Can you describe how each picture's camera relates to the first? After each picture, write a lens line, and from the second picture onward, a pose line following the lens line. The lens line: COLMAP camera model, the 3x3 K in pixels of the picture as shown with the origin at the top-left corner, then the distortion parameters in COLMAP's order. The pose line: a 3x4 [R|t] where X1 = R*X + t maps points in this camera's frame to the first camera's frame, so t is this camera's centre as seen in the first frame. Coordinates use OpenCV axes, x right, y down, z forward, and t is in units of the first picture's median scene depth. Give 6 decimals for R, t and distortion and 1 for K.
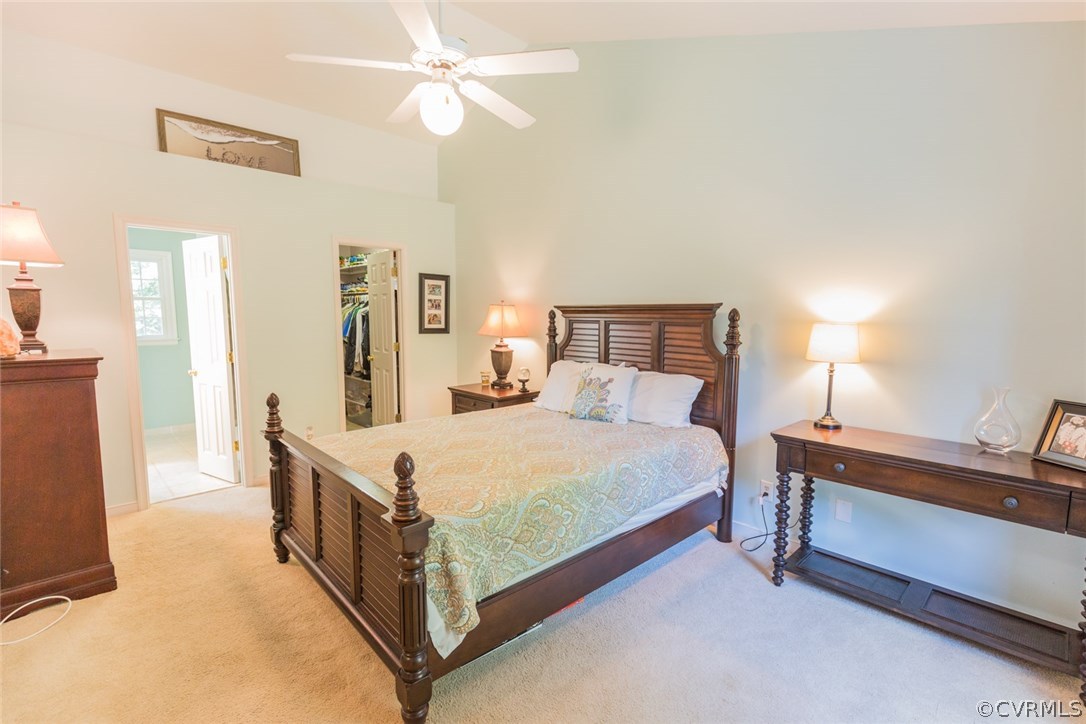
lens RADIAL K [[493.2, 0, 540.6], [0, 493.2, 361.5], [0, 0, 1]] dist [0.010342, -0.001207]
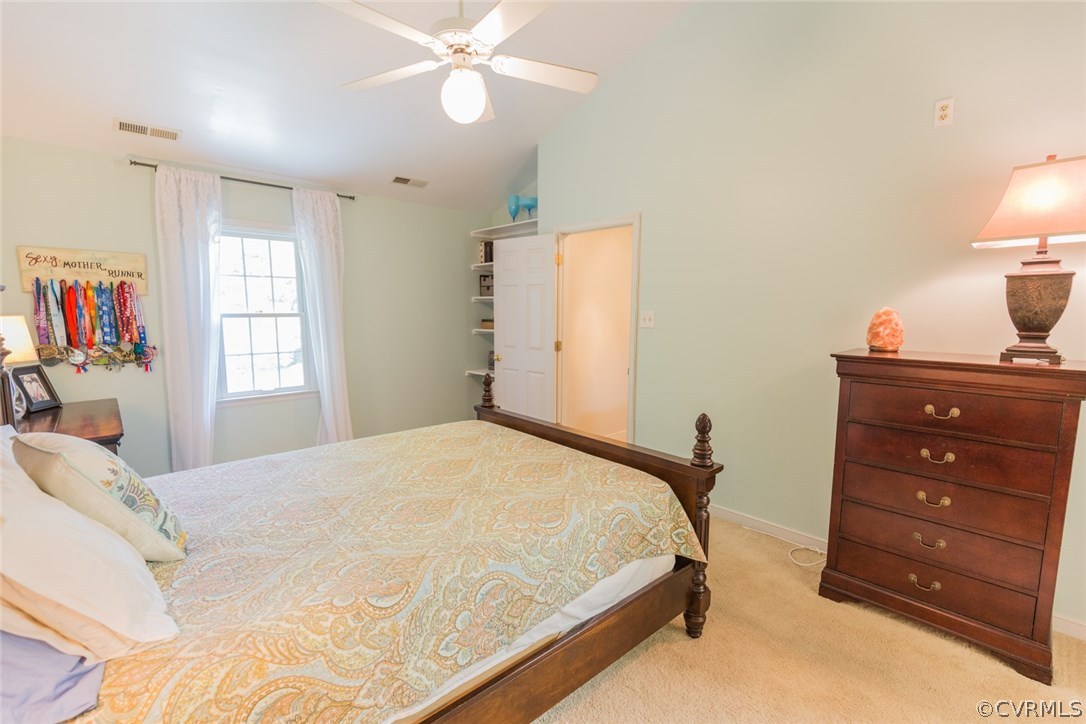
lens RADIAL K [[493.2, 0, 540.4], [0, 493.2, 363.4], [0, 0, 1]] dist [0.010342, -0.001207]
pose [[-0.999947, -0.002130, -0.010061, -0.273973], [-0.004176, 0.978128, 0.207962, -0.152229], [0.009398, 0.207993, -0.978085, 1.571833]]
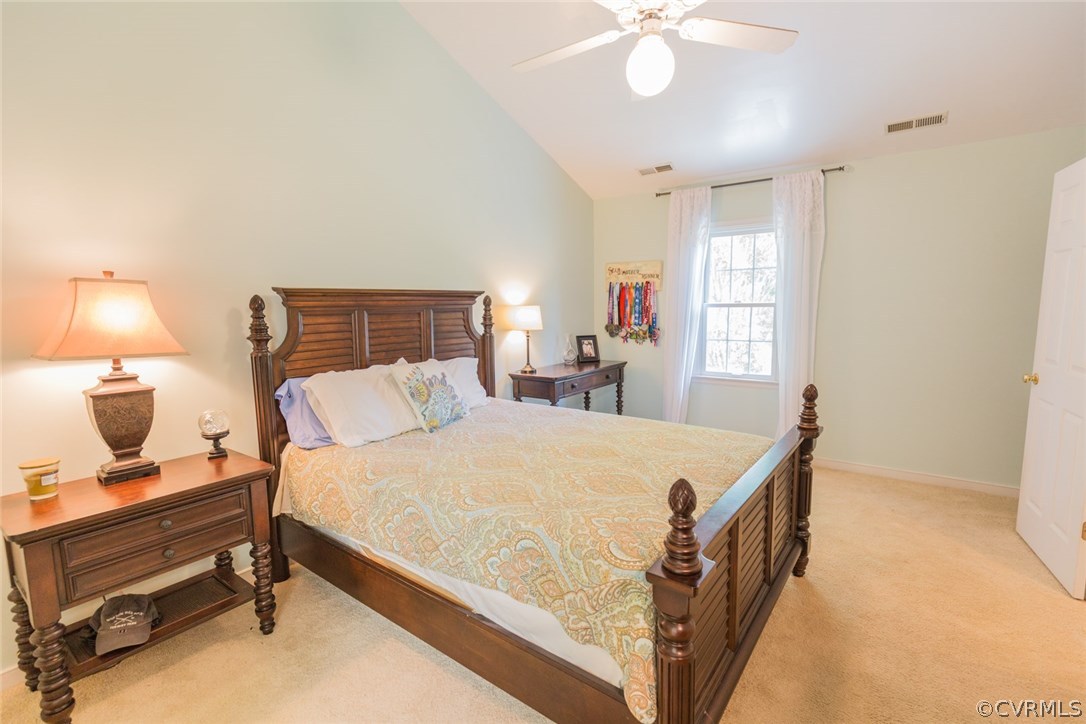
lens RADIAL K [[493.2, 0, 544.4], [0, 493.2, 362.9], [0, 0, 1]] dist [0.010342, -0.001207]
pose [[-0.207595, -0.117665, 0.971112, -0.836695], [0.107300, 0.984010, 0.142166, -0.100178], [-0.972312, 0.133713, -0.191650, 1.095767]]
